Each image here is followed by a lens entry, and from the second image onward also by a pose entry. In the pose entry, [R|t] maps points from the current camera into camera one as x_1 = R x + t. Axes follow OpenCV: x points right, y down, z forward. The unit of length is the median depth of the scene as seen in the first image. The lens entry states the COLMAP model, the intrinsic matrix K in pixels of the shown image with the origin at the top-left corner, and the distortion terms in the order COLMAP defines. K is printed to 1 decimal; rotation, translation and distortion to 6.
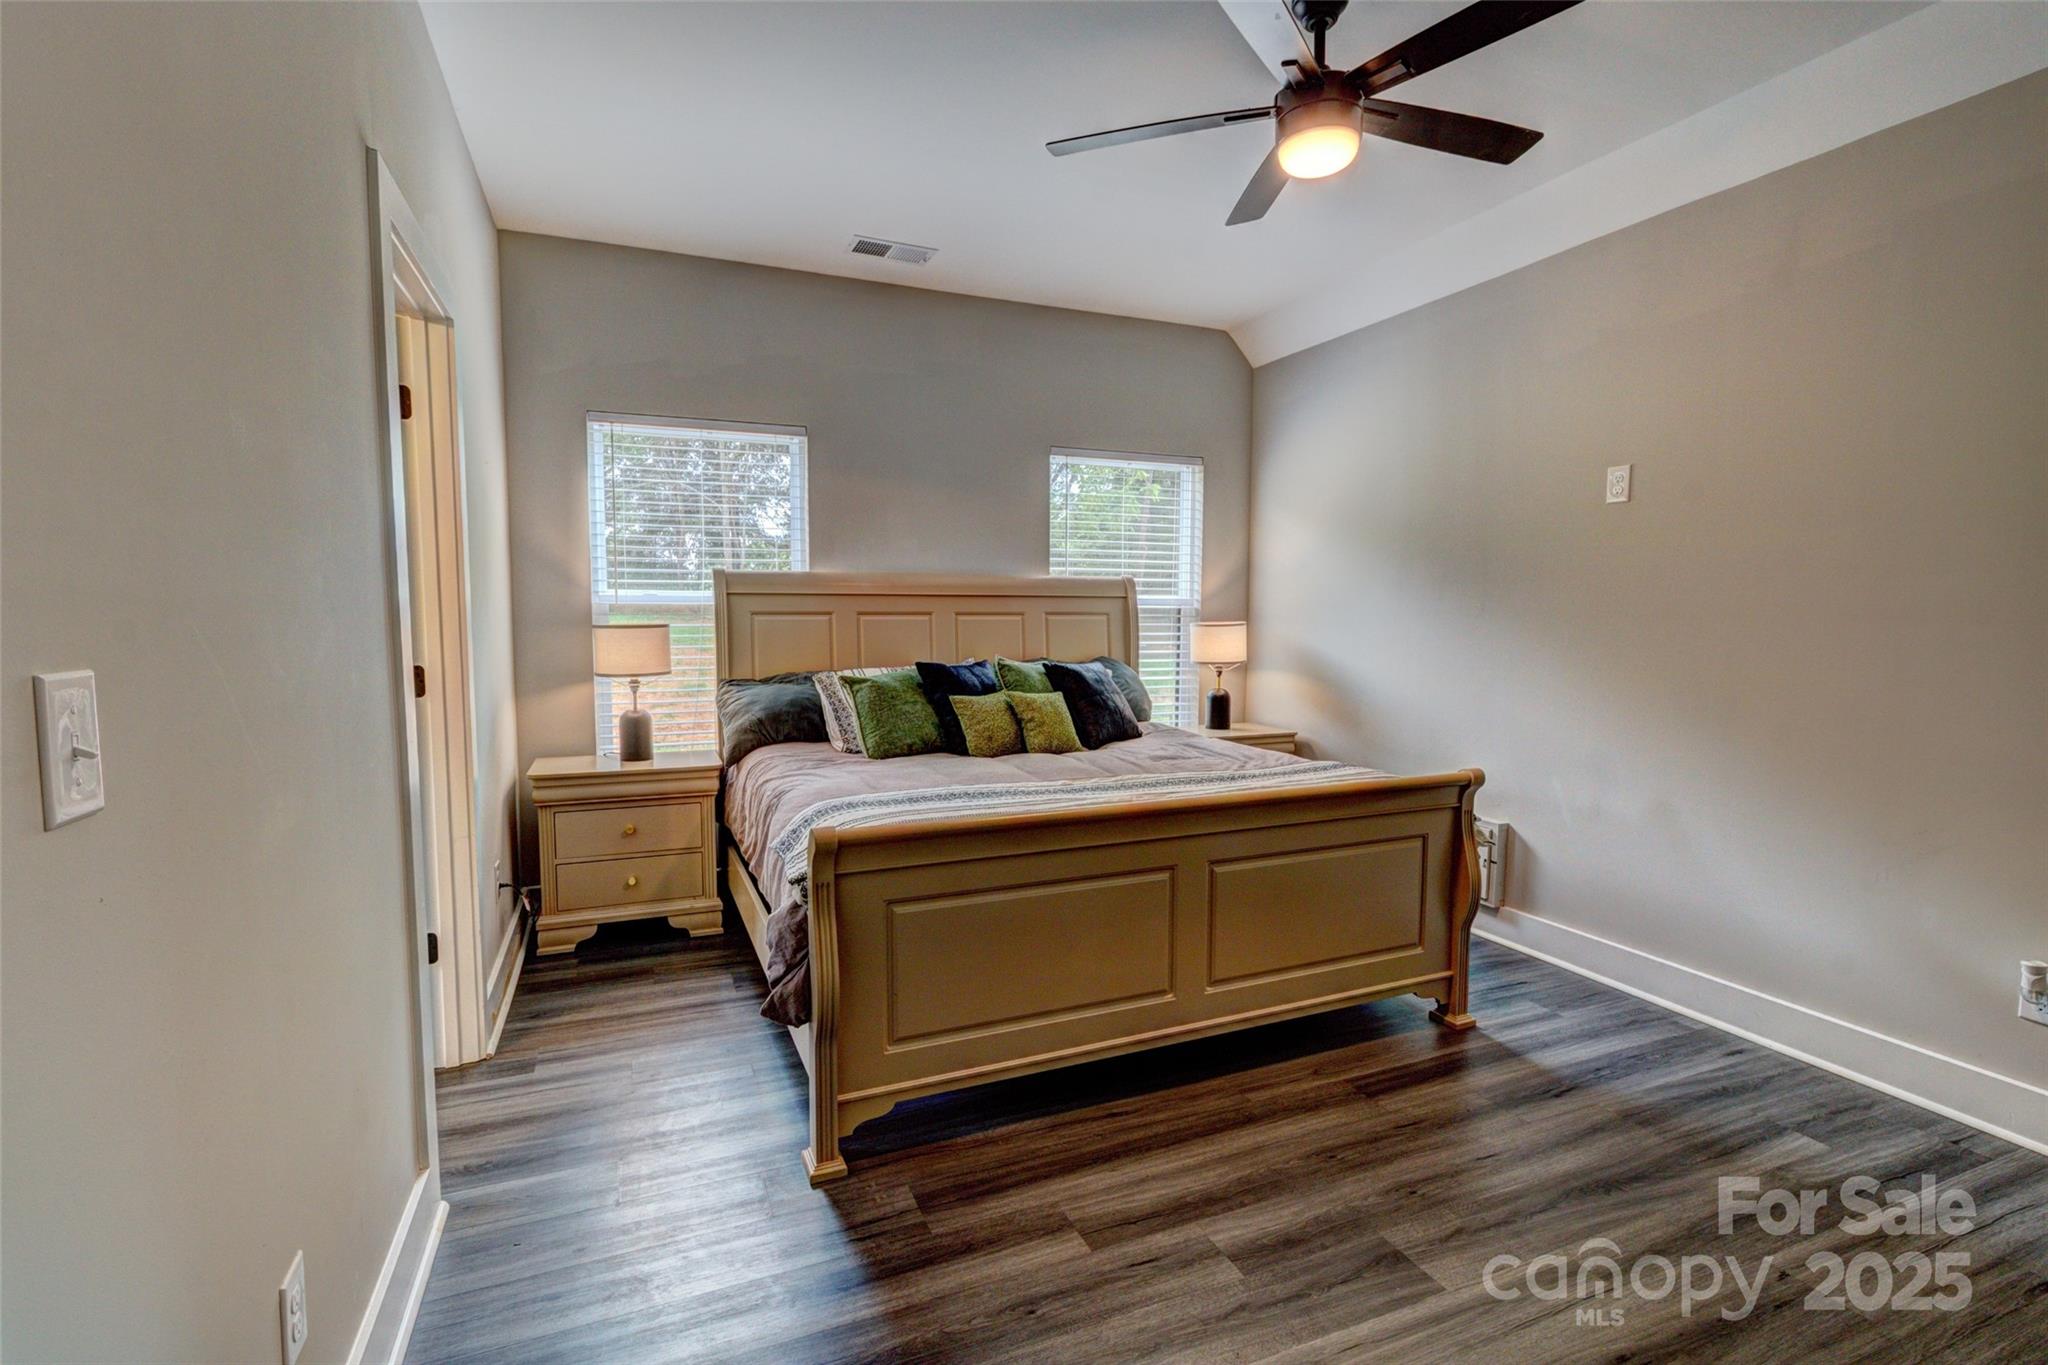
lens RADIAL K [[942.0, 0, 1018.2], [0, 942.0, 689.0], [0, 0, 1]] dist [0.001829, 0.001010]
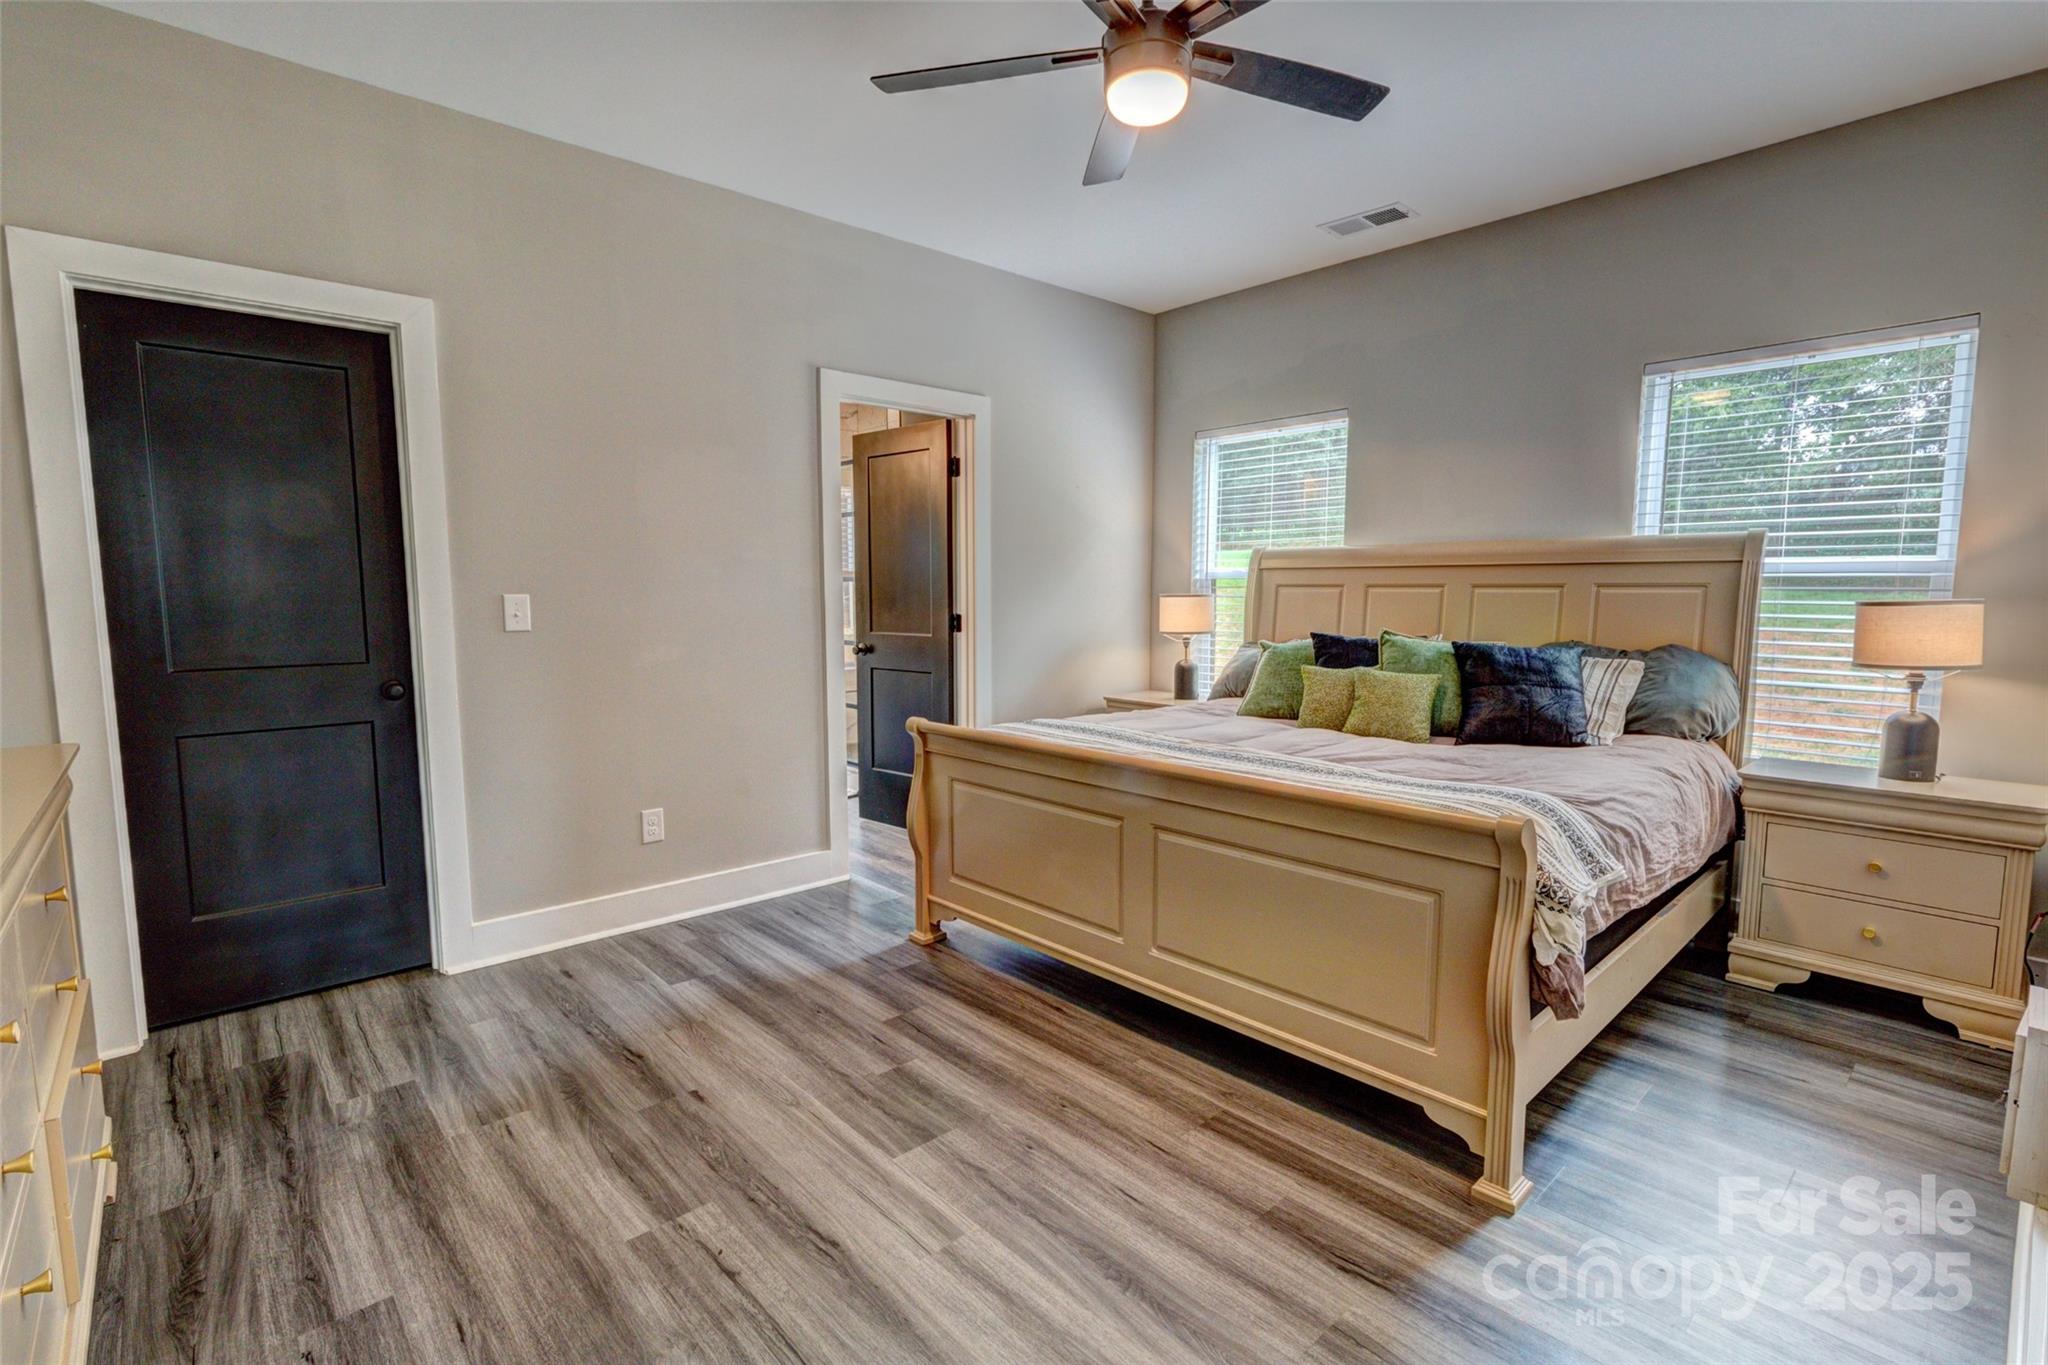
lens RADIAL K [[942.0, 0, 1014.8], [0, 942.0, 689.9], [0, 0, 1]] dist [0.001829, 0.001010]
pose [[0.331246, 0.095474, -0.938701, 1.302330], [-0.081759, 0.994030, 0.072251, -0.023881], [0.939995, 0.052814, 0.337075, 0.613077]]
